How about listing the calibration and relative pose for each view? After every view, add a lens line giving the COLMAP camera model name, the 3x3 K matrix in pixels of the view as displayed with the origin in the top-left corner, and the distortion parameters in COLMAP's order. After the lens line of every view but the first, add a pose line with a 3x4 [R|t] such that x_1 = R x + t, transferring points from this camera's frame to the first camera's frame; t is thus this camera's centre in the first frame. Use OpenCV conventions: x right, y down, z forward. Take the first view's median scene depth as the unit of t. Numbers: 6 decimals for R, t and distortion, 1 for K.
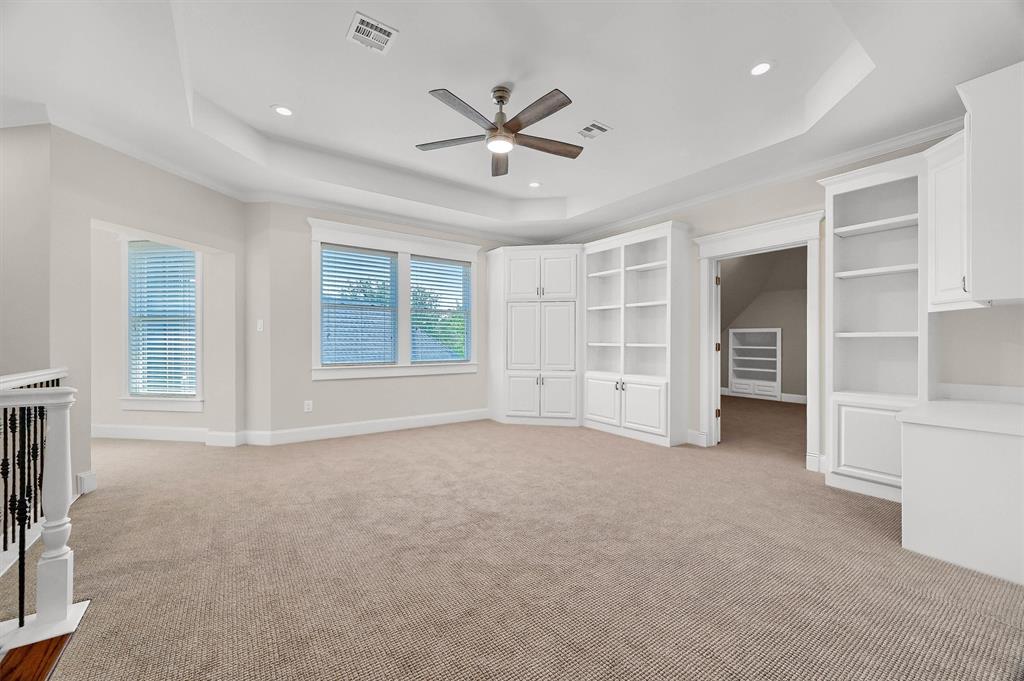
lens RADIAL K [[424.4, 0, 507.2], [0, 424.4, 341.3], [0, 0, 1]] dist [-0.015186, 0.000361]
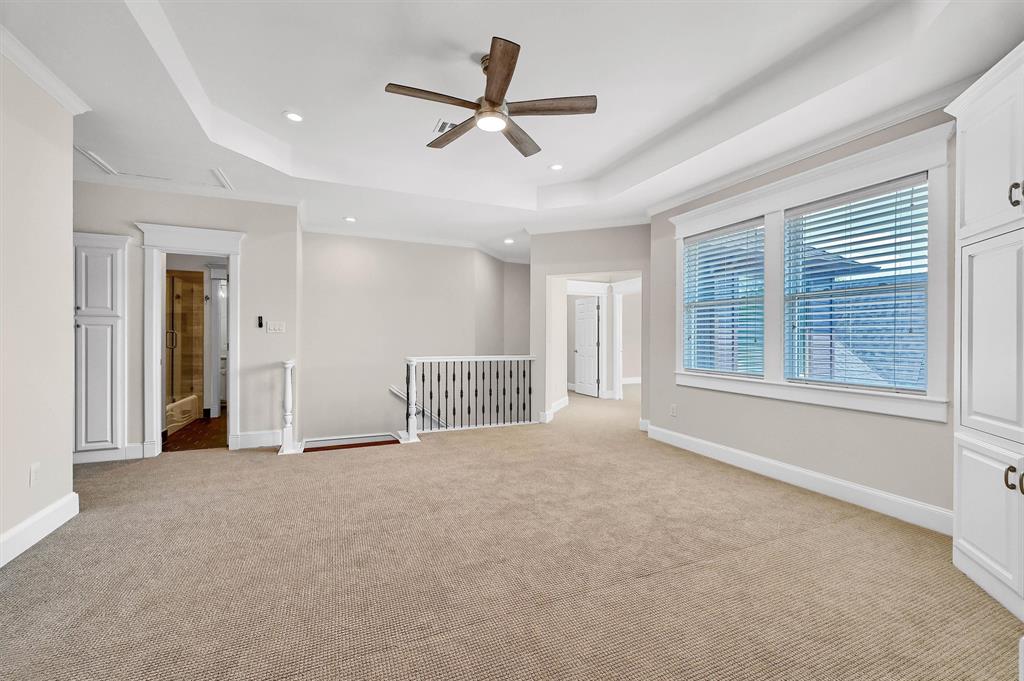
lens RADIAL K [[424.4, 0, 516.0], [0, 424.4, 337.7], [0, 0, 1]] dist [-0.015186, 0.000361]
pose [[-0.219084, -0.002242, -0.975704, 0.656471], [-0.013239, 0.999912, 0.000675, -0.011138], [0.975616, 0.013065, -0.219094, 0.996586]]
